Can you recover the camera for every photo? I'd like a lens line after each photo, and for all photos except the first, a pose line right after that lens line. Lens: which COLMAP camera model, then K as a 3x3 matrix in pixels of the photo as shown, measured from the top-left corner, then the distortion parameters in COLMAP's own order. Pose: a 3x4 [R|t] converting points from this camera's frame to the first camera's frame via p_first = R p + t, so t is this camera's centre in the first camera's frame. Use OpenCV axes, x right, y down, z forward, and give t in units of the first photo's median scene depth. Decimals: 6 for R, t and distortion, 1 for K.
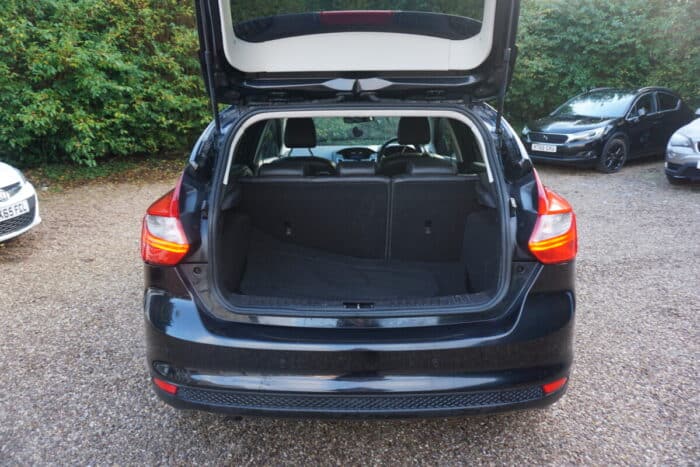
lens RADIAL K [[480.4, 0, 350.7], [0, 480.4, 230.2], [0, 0, 1]] dist [-0.028289, 0.024540]
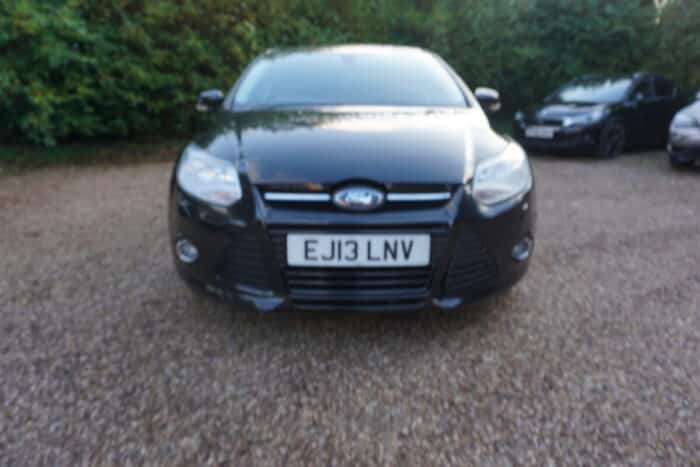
lens RADIAL K [[481.4, 0, 351.0], [0, 481.4, 226.4], [0, 0, 1]] dist [-0.002823, 0.001997]
pose [[0.999311, 0.001041, 0.037088, -0.006996], [-0.000314, 0.999808, -0.019614, 0.037611], [-0.037102, 0.019589, 0.999119, 0.069458]]
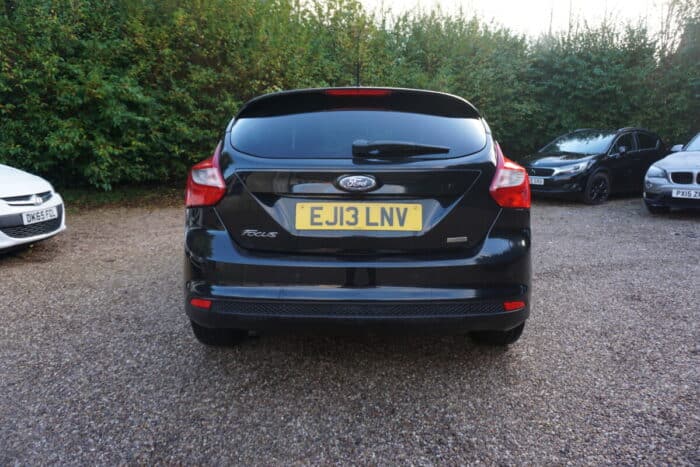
lens RADIAL K [[480.4, 0, 350.7], [0, 480.4, 230.2], [0, 0, 1]] dist [-0.028289, 0.024540]
pose [[0.999913, 0.013017, 0.002256, -0.000910], [-0.012730, 0.995009, -0.098970, 0.055018], [-0.003533, 0.098932, 0.995088, -0.055964]]
